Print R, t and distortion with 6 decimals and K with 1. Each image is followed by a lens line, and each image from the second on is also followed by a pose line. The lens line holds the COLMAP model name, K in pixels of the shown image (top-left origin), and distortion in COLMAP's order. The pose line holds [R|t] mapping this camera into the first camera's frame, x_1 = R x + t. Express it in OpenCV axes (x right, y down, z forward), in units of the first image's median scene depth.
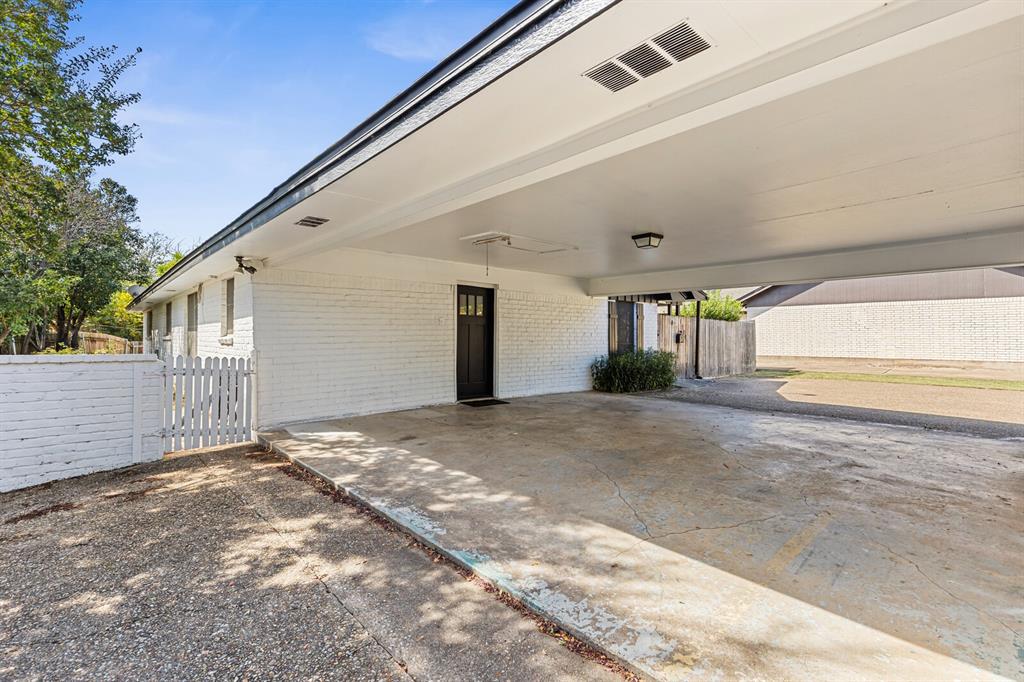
lens RADIAL K [[459.9, 0, 512.7], [0, 459.9, 334.0], [0, 0, 1]] dist [0.014476, 0.002396]
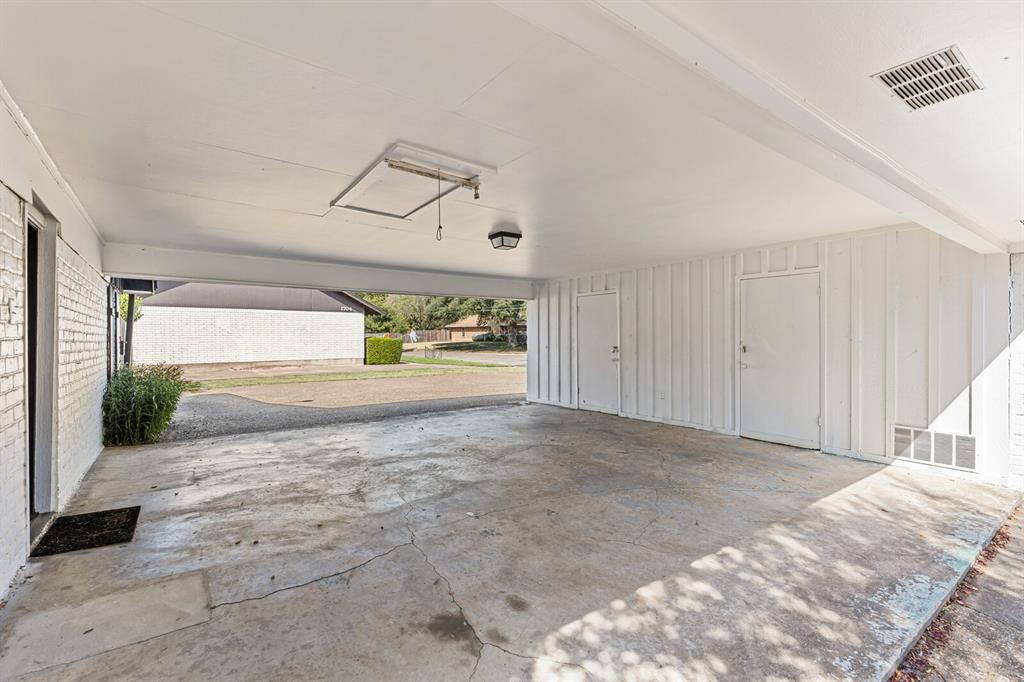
lens RADIAL K [[459.9, 0, 512.6], [0, 459.9, 340.6], [0, 0, 1]] dist [0.014476, 0.002396]
pose [[0.099255, -0.007994, 0.995030, -1.084103], [-0.000868, 0.999967, 0.008121, -0.029777], [-0.995062, -0.001669, 0.099244, 1.638516]]
